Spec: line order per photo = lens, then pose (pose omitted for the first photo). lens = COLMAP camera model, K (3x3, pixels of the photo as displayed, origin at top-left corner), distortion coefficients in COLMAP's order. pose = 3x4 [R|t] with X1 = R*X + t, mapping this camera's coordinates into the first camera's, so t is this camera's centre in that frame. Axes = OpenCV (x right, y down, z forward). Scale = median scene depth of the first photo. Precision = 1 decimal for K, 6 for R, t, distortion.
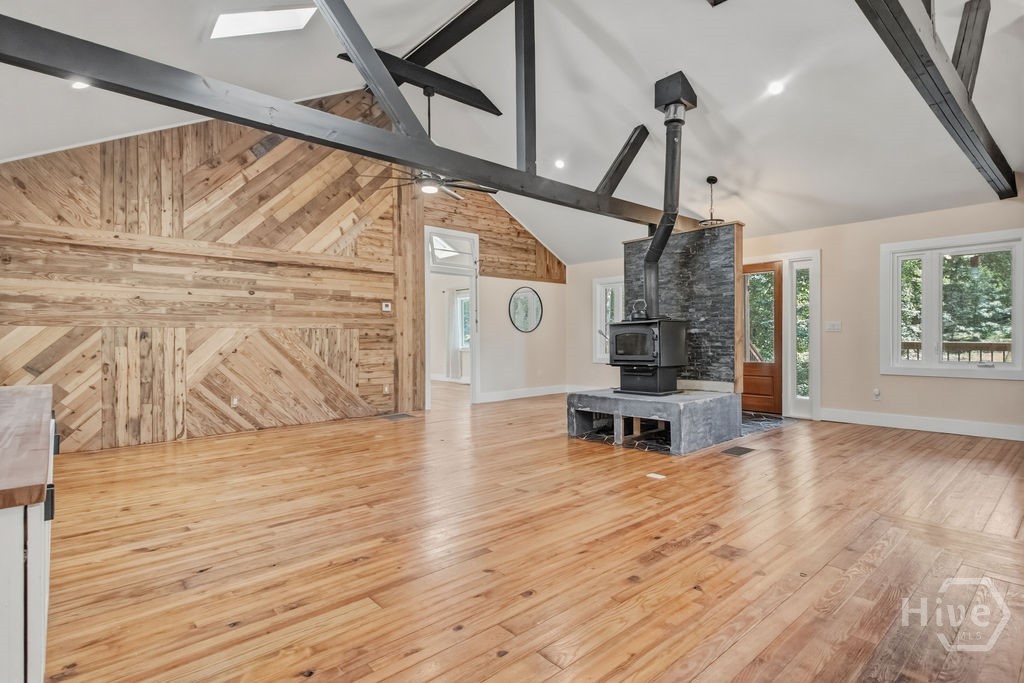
lens RADIAL K [[511.9, 0, 513.4], [0, 511.9, 341.2], [0, 0, 1]] dist [0.010333, -0.003361]
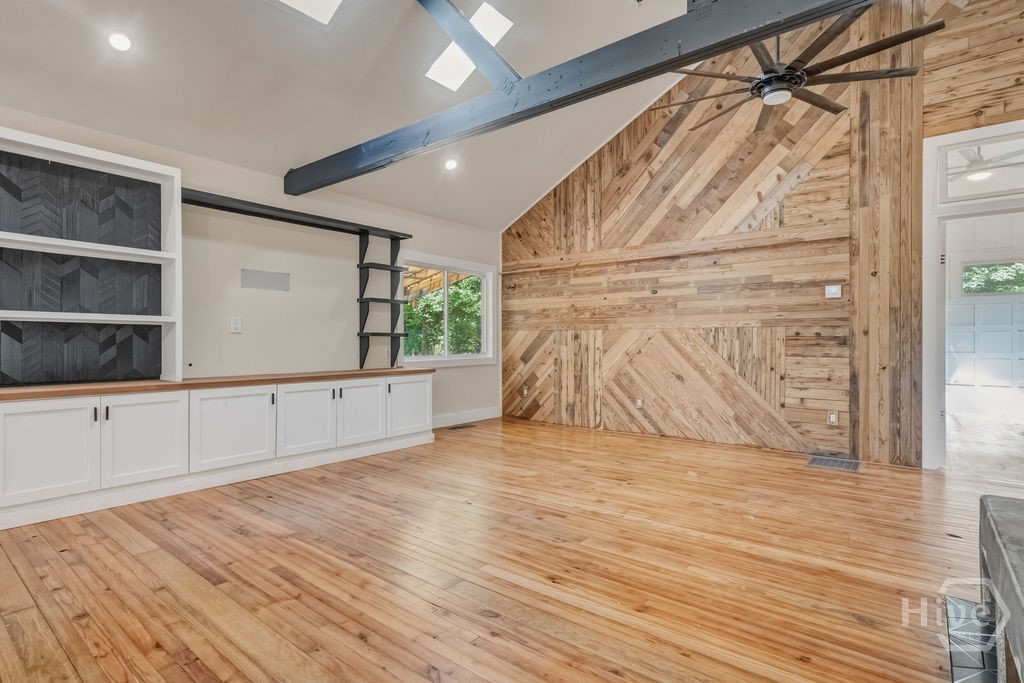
lens RADIAL K [[511.9, 0, 509.3], [0, 511.9, 342.2], [0, 0, 1]] dist [0.010333, -0.003361]
pose [[0.154079, 0.014179, -0.987957, 0.399488], [-0.002602, 0.999899, 0.013945, -0.013250], [0.988055, 0.000422, 0.154100, 0.589854]]
